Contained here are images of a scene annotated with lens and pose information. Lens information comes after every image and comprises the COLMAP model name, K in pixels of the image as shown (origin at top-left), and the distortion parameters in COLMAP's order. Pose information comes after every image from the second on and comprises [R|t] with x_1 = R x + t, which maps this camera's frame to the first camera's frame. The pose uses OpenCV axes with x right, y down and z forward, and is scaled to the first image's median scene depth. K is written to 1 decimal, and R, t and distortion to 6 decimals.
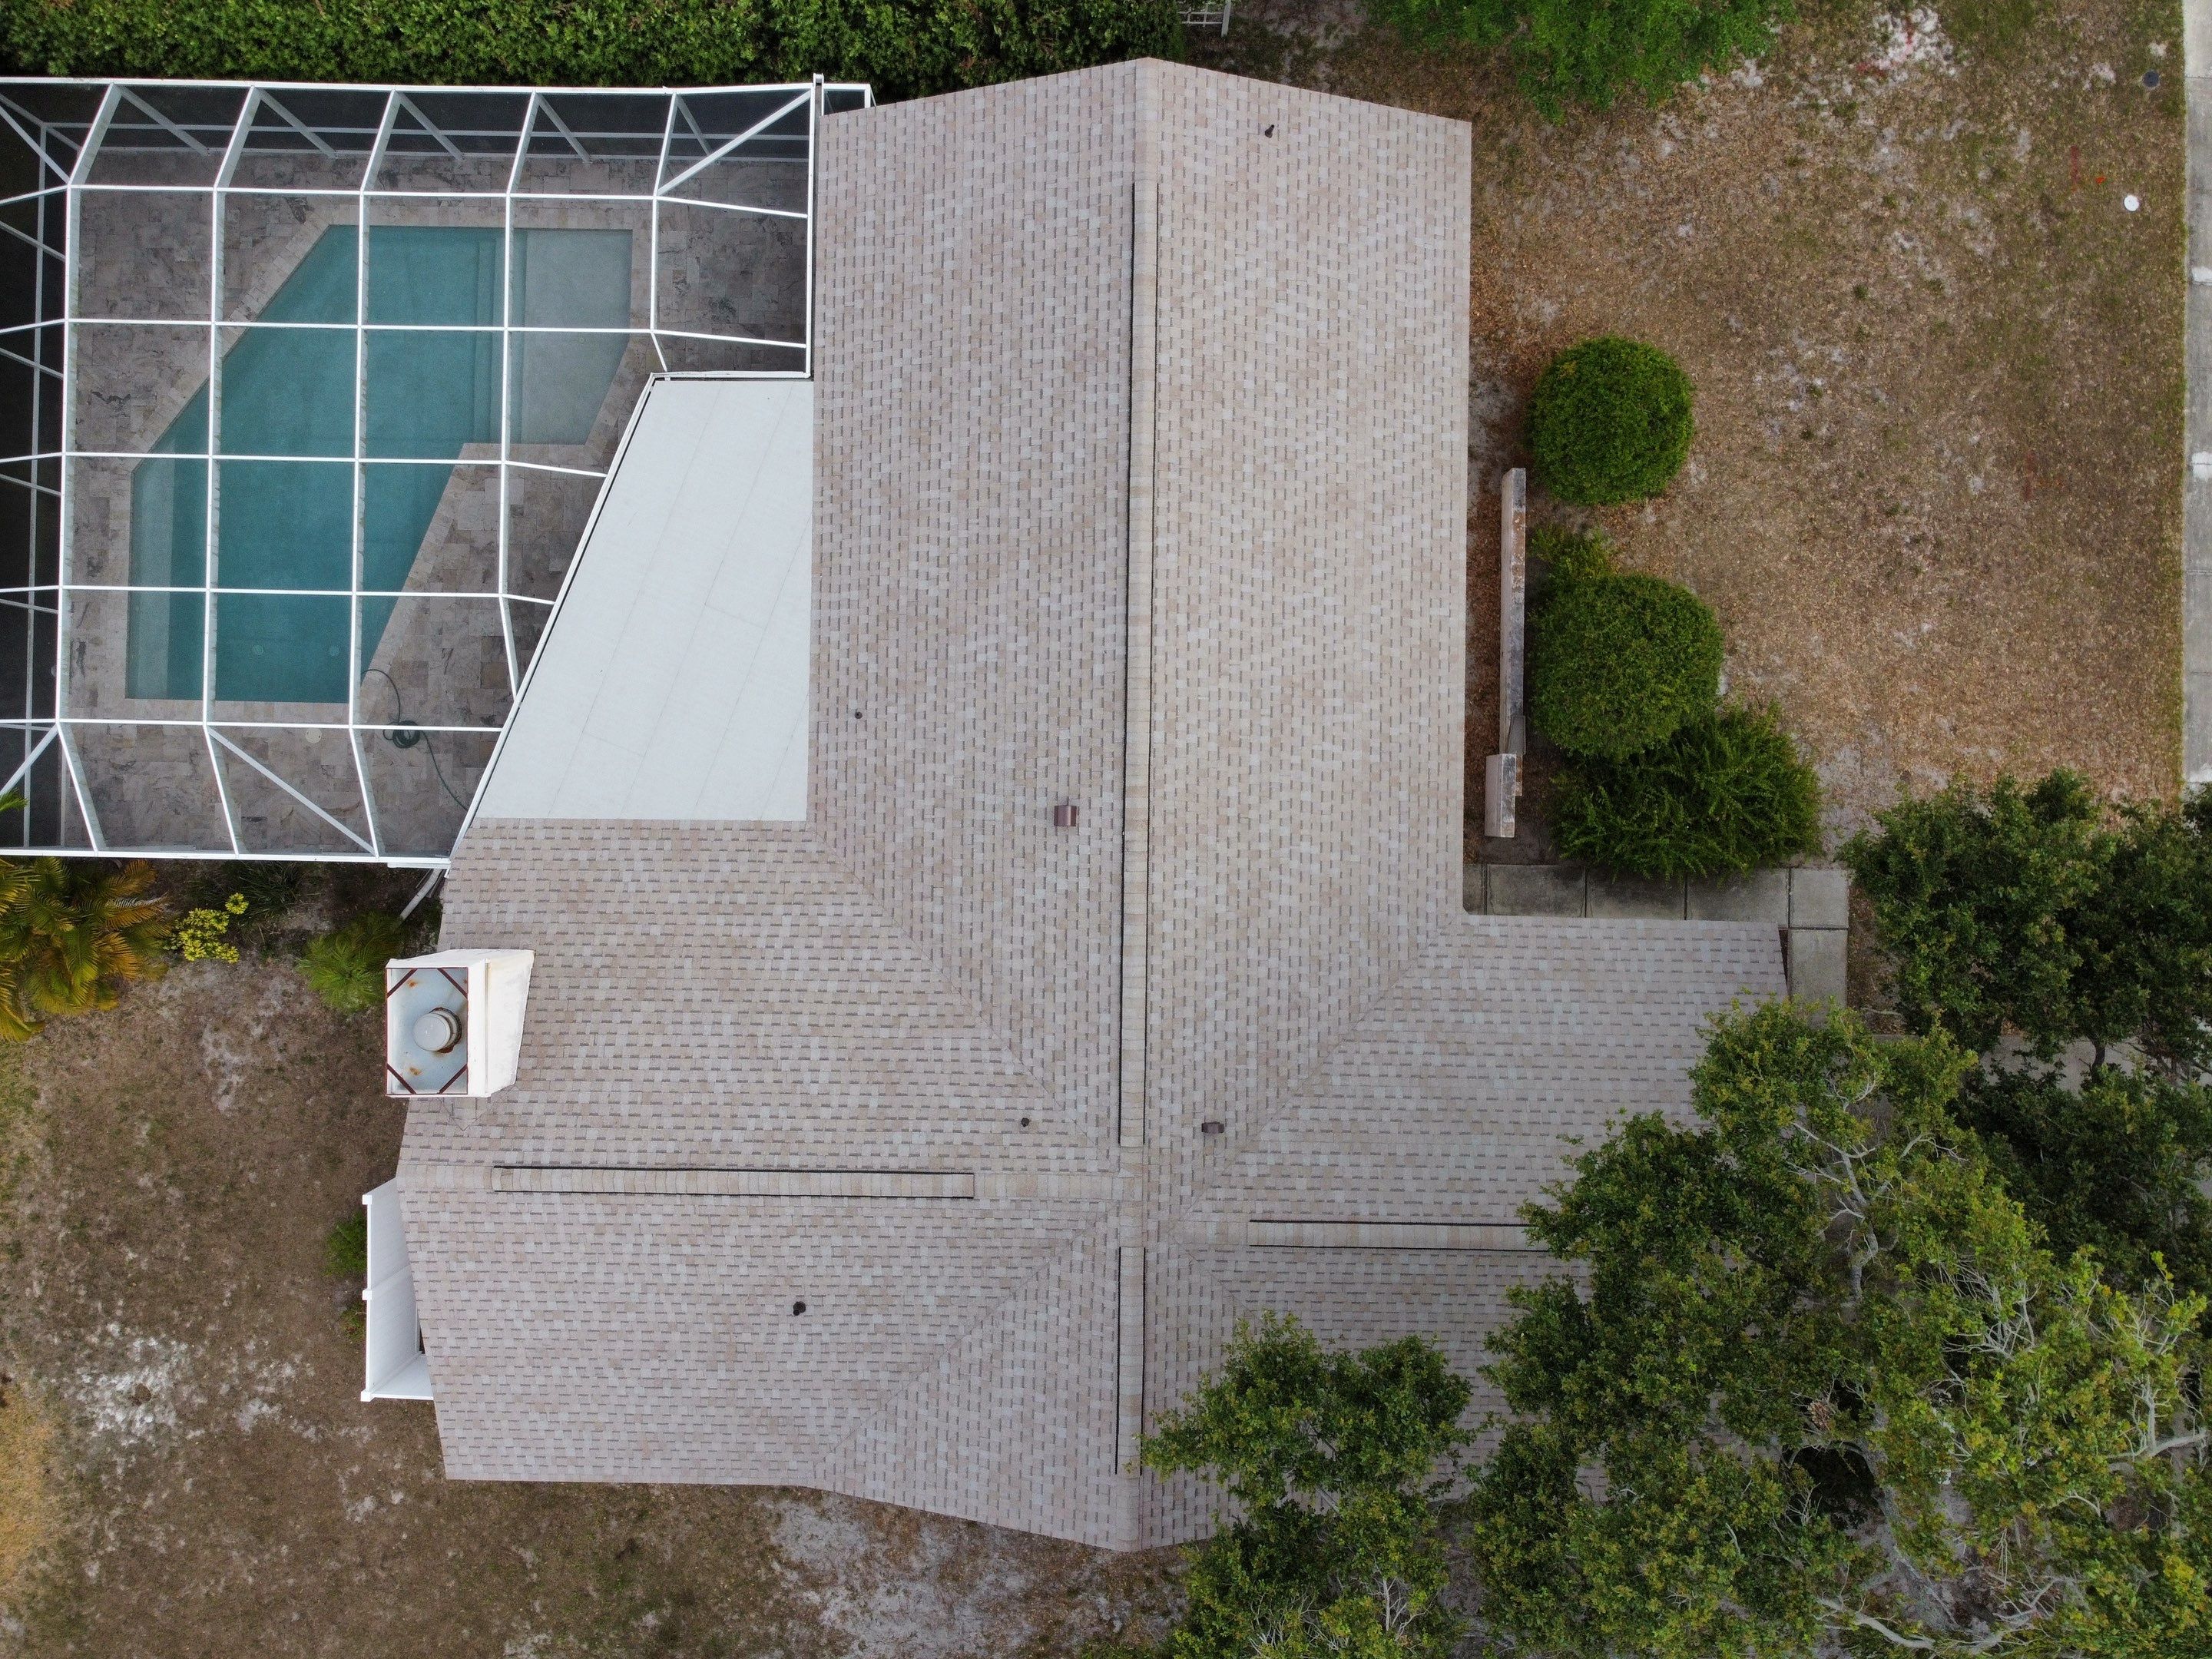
lens RADIAL K [[1668.3, 0, 1079.9], [0, 1668.3, 807.7], [0, 0, 1]] dist [0.019142, -0.030344]
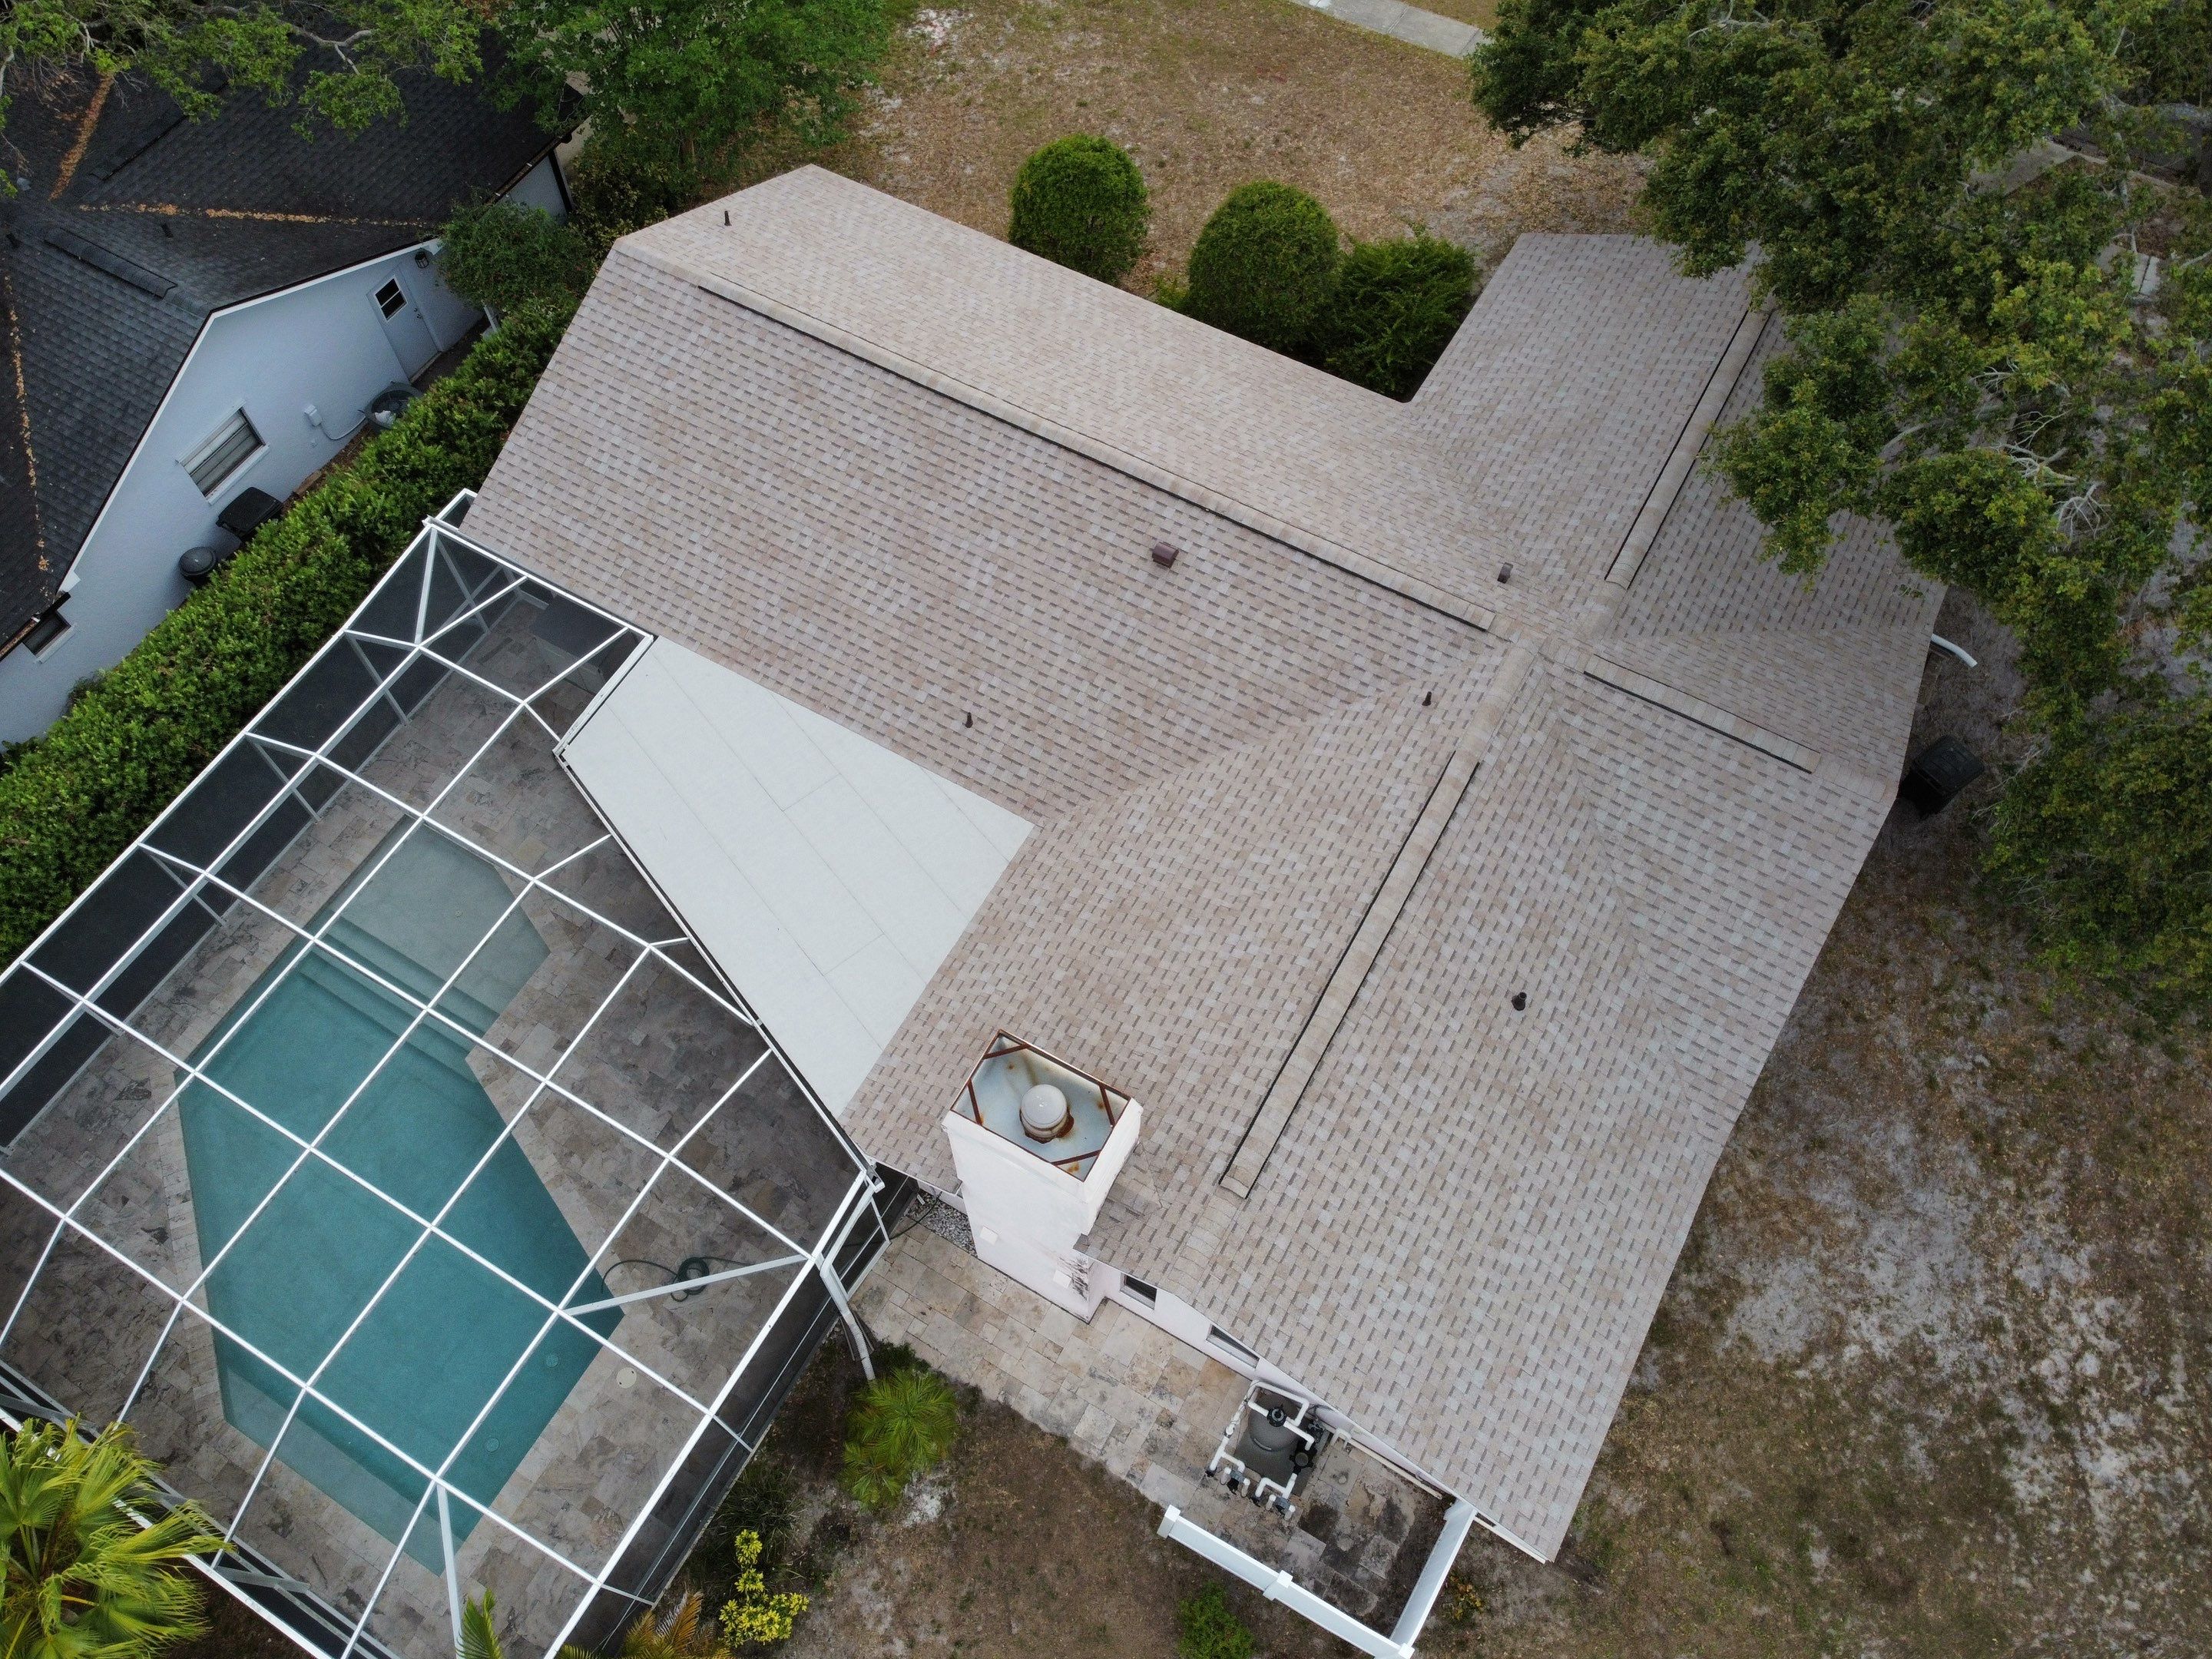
lens RADIAL K [[1668.3, 0, 1074.5], [0, 1668.3, 807.4], [0, 0, 1]] dist [0.019142, -0.030344]
pose [[0.490281, -0.755213, 0.435062, -0.558180], [0.871560, 0.426415, -0.241978, 0.252181], [-0.002772, 0.497820, 0.867276, 0.179918]]
